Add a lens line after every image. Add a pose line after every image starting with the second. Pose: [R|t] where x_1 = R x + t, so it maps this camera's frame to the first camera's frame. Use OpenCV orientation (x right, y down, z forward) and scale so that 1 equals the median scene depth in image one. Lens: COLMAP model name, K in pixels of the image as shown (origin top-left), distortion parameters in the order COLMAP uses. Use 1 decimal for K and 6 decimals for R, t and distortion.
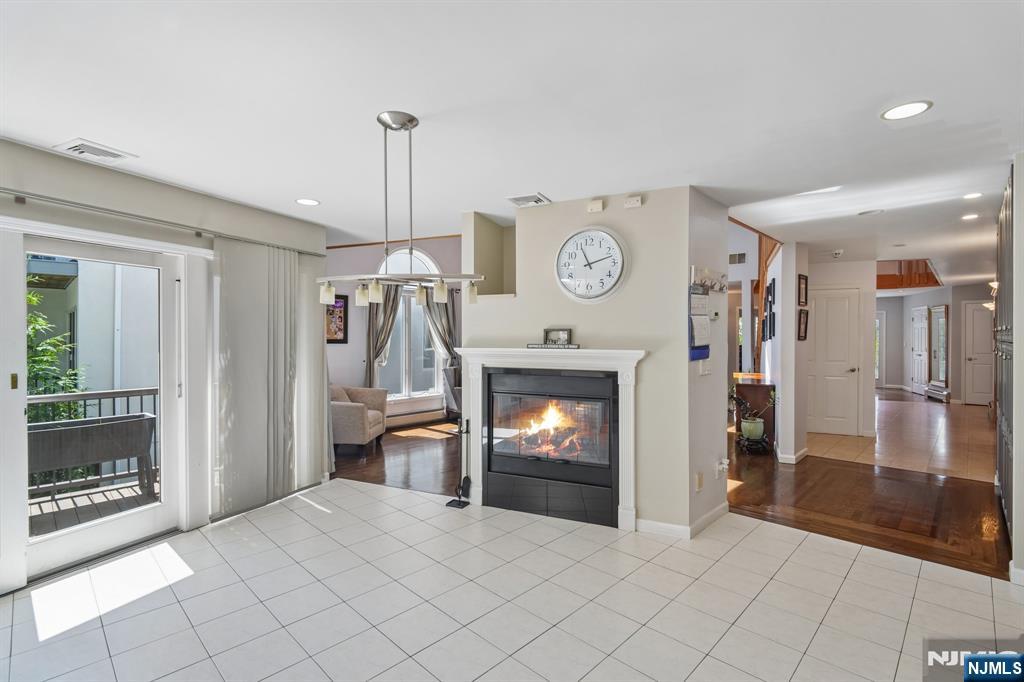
lens RADIAL K [[478.7, 0, 514.7], [0, 478.7, 329.1], [0, 0, 1]] dist [-0.008451, -0.001645]
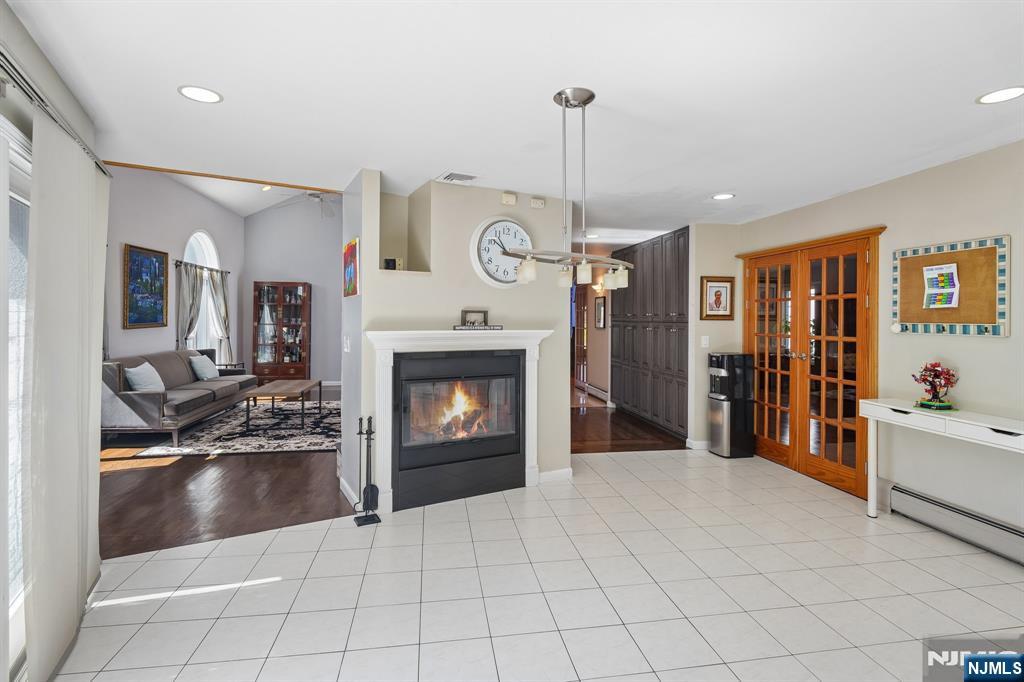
lens RADIAL K [[481.7, 0, 513.8], [0, 481.7, 314.1], [0, 0, 1]] dist [-0.003830, -0.000450]
pose [[0.586246, 0.014127, 0.810010, -0.697858], [-0.013068, 0.999883, -0.007981, 0.013973], [-0.810028, -0.005906, 0.586361, 0.334182]]
